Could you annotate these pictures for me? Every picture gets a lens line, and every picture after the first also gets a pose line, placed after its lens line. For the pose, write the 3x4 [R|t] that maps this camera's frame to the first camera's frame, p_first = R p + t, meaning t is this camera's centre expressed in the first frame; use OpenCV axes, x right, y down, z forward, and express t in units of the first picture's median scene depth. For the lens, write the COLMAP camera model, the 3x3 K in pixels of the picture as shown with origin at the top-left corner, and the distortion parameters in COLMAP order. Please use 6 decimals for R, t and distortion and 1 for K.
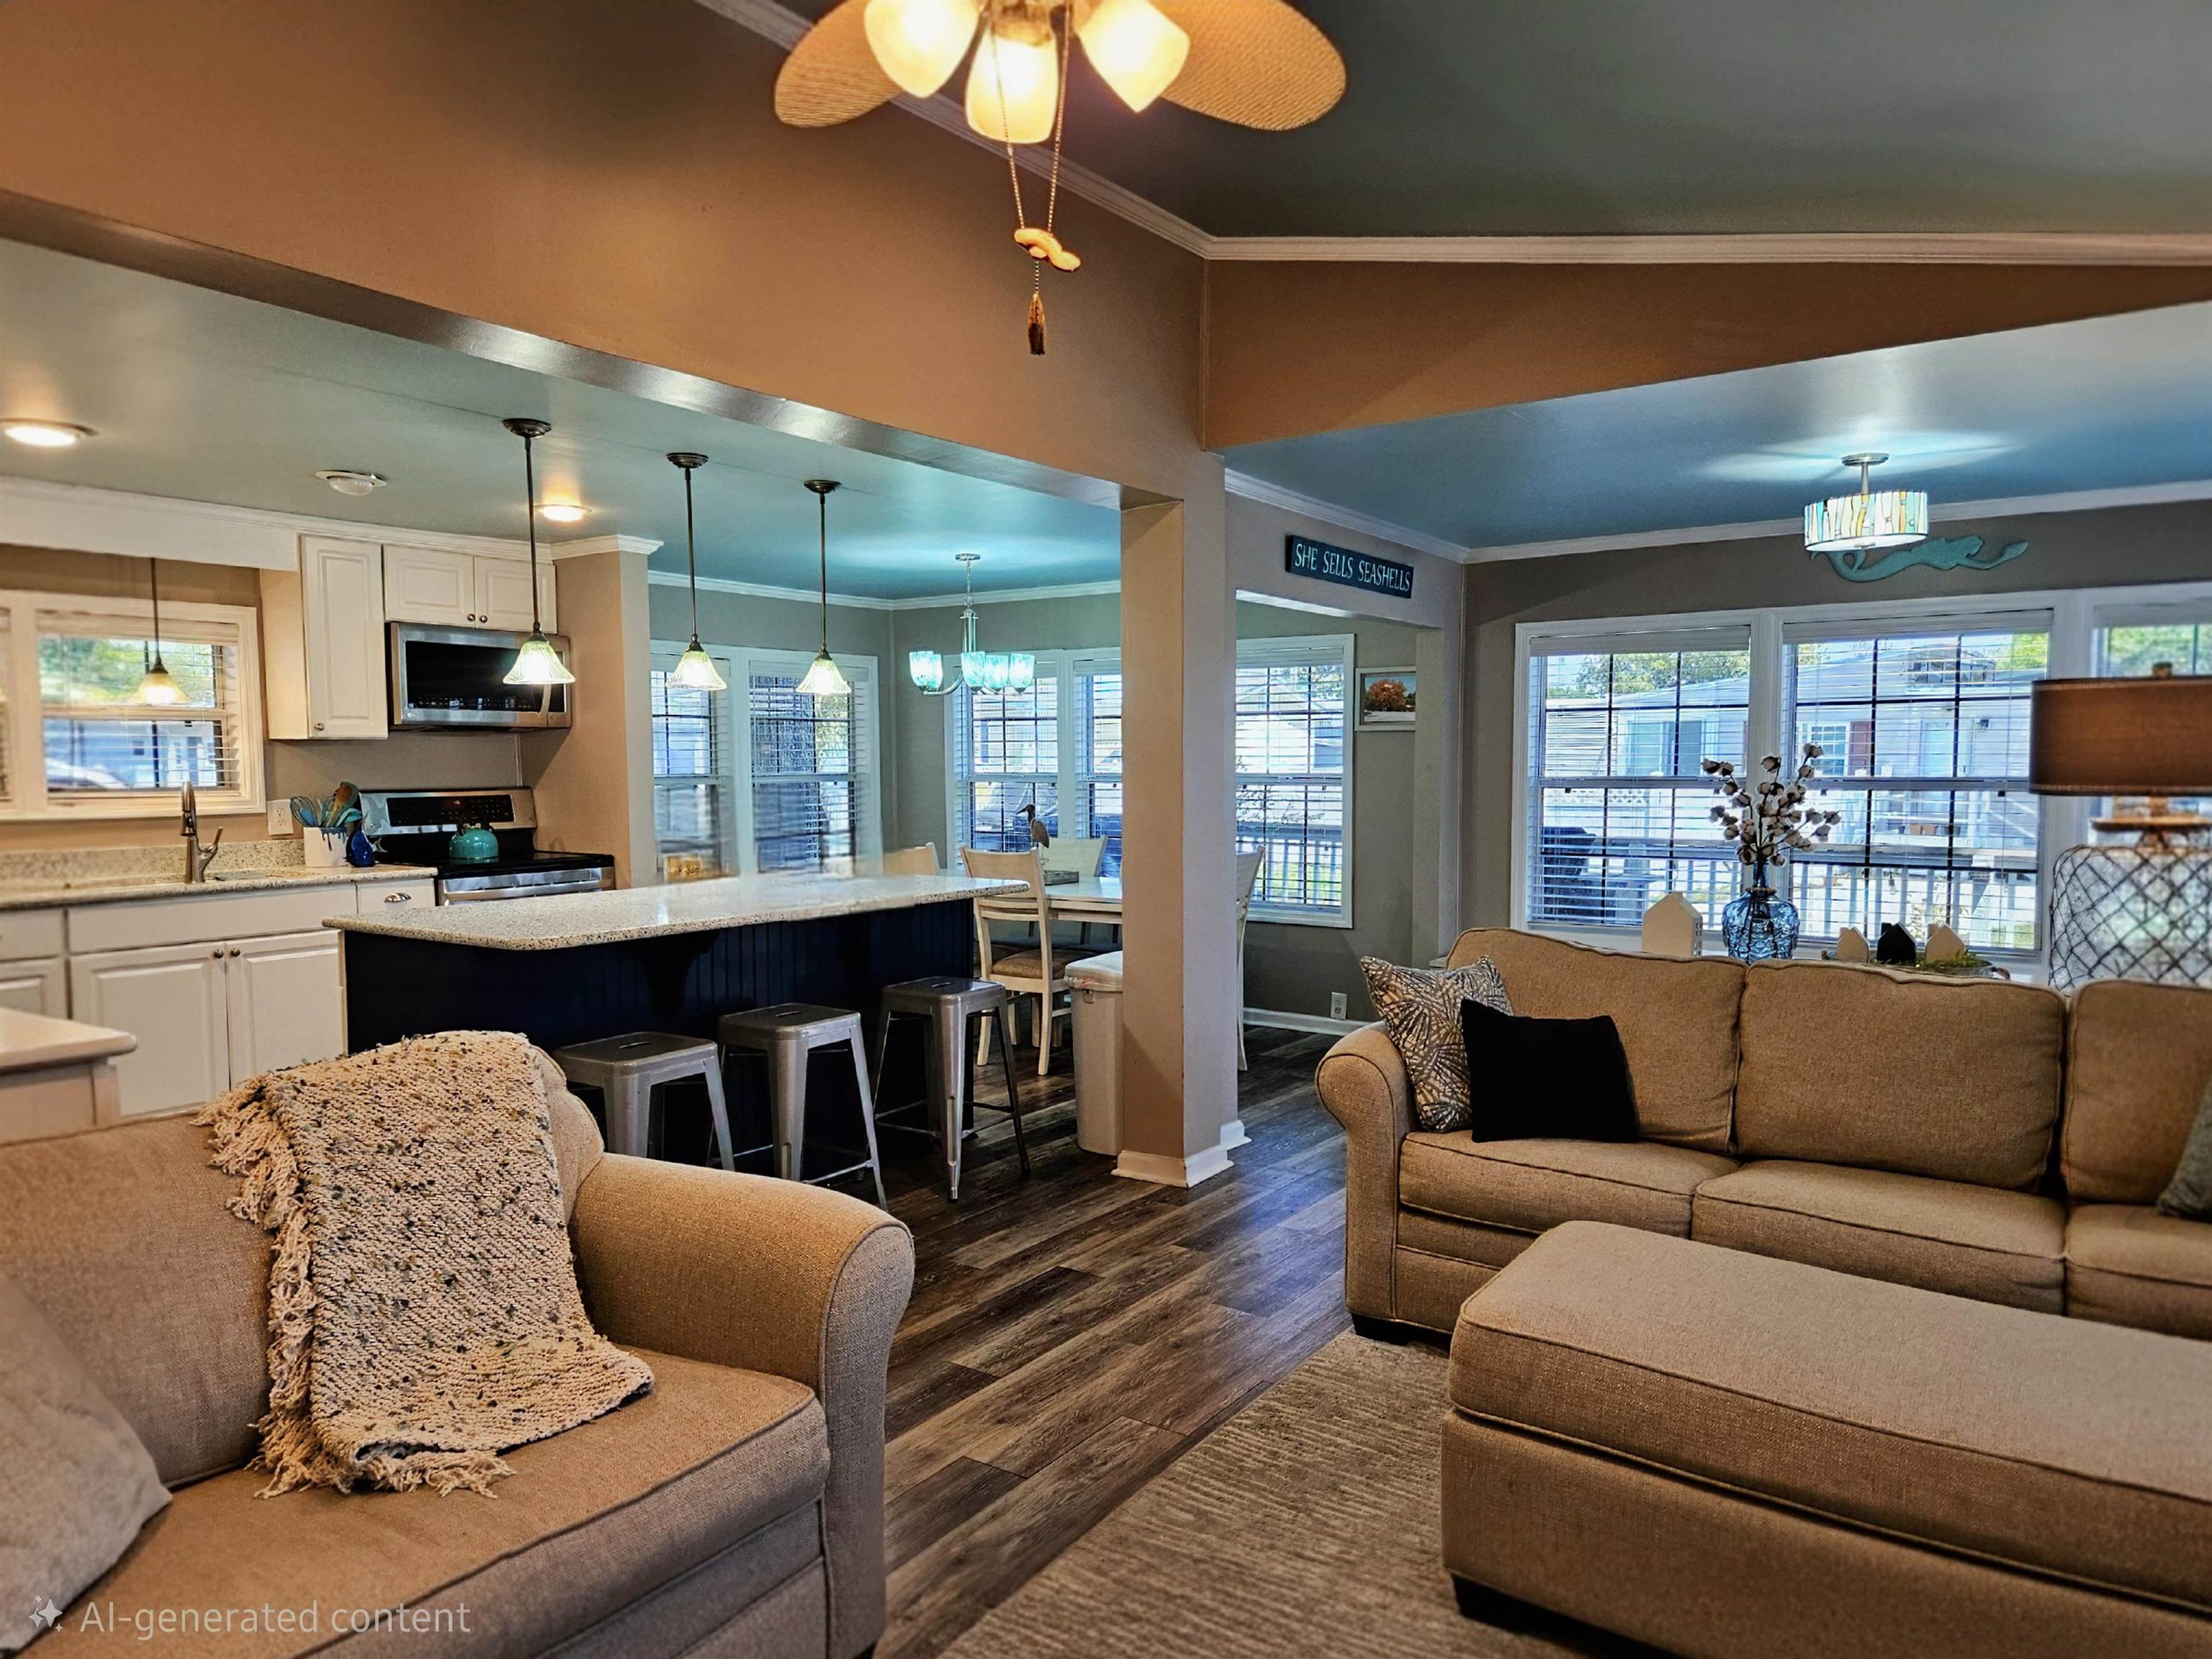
lens RADIAL K [[1371.7, 0, 1117.6], [0, 1371.7, 863.6], [0, 0, 1]] dist [0.006306, 0.000361]
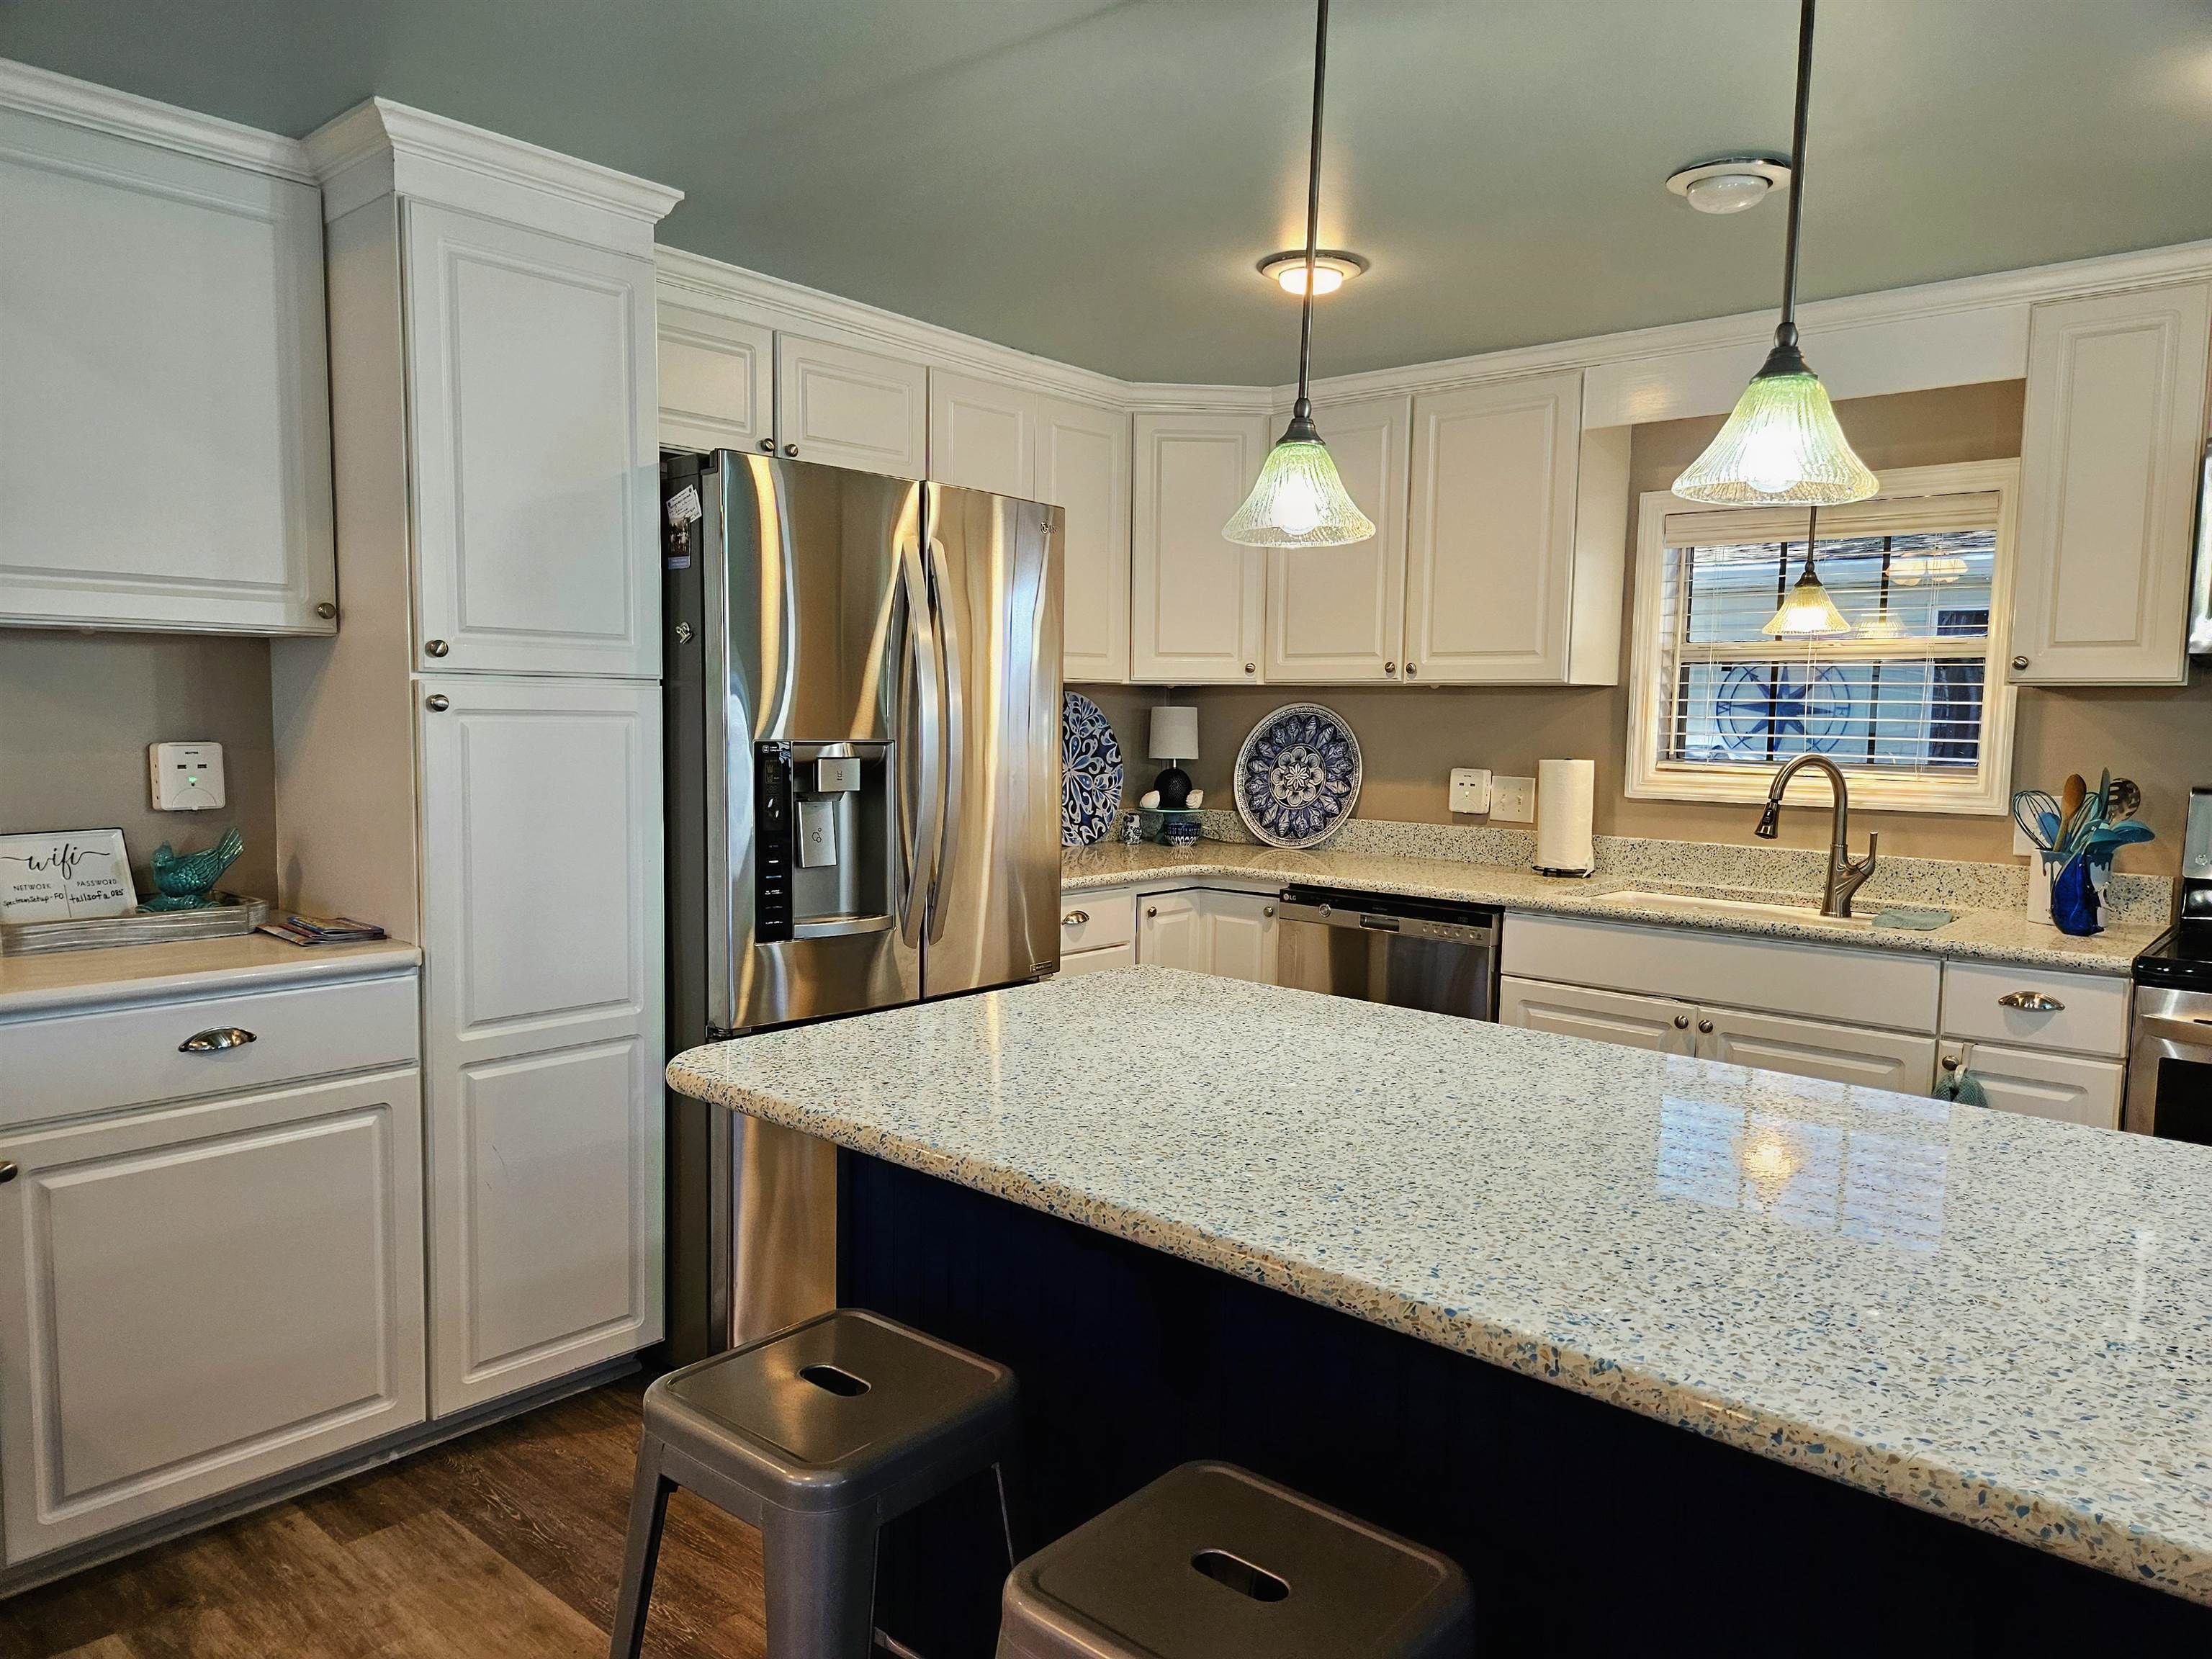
lens RADIAL K [[1505.2, 0, 1110.5], [0, 1505.2, 884.7], [0, 0, 1]] dist [0.047725, 0.001205]
pose [[-0.108064, 0.120170, -0.986854, 0.056475], [-0.095653, 0.986805, 0.130638, -0.056947], [0.989532, 0.108513, -0.095143, 0.702410]]
